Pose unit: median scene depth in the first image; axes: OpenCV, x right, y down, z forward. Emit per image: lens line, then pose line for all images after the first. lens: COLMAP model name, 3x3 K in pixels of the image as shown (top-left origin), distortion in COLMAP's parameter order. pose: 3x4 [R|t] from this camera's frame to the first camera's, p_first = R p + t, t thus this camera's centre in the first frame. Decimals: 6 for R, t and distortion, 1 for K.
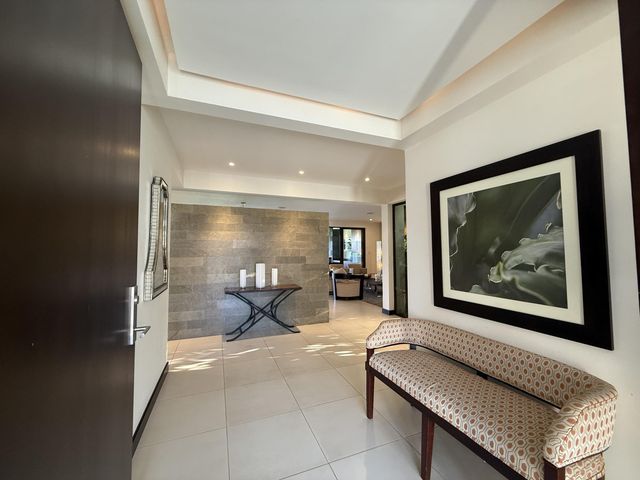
lens RADIAL K [[258.0, 0, 320.8], [0, 258.0, 240.4], [0, 0, 1]] dist [0.001128, -0.000174]
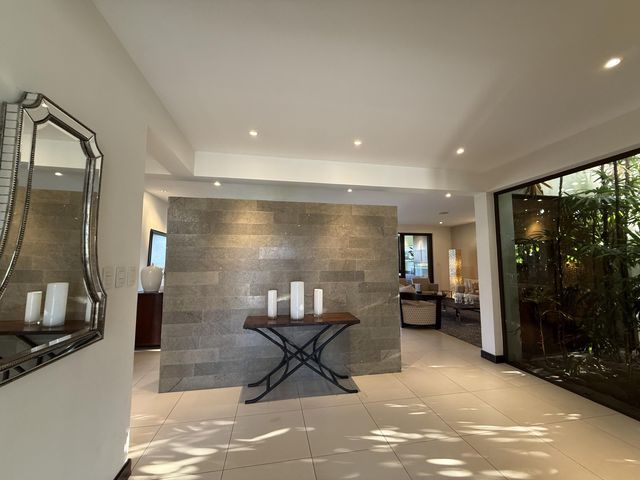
lens RADIAL K [[258.0, 0, 324.3], [0, 258.0, 239.9], [0, 0, 1]] dist [0.001128, -0.000174]
pose [[0.983021, -0.014164, -0.182947, -0.038778], [0.006464, 0.999071, -0.042616, 0.009918], [0.183380, 0.040710, 0.982199, 0.335701]]
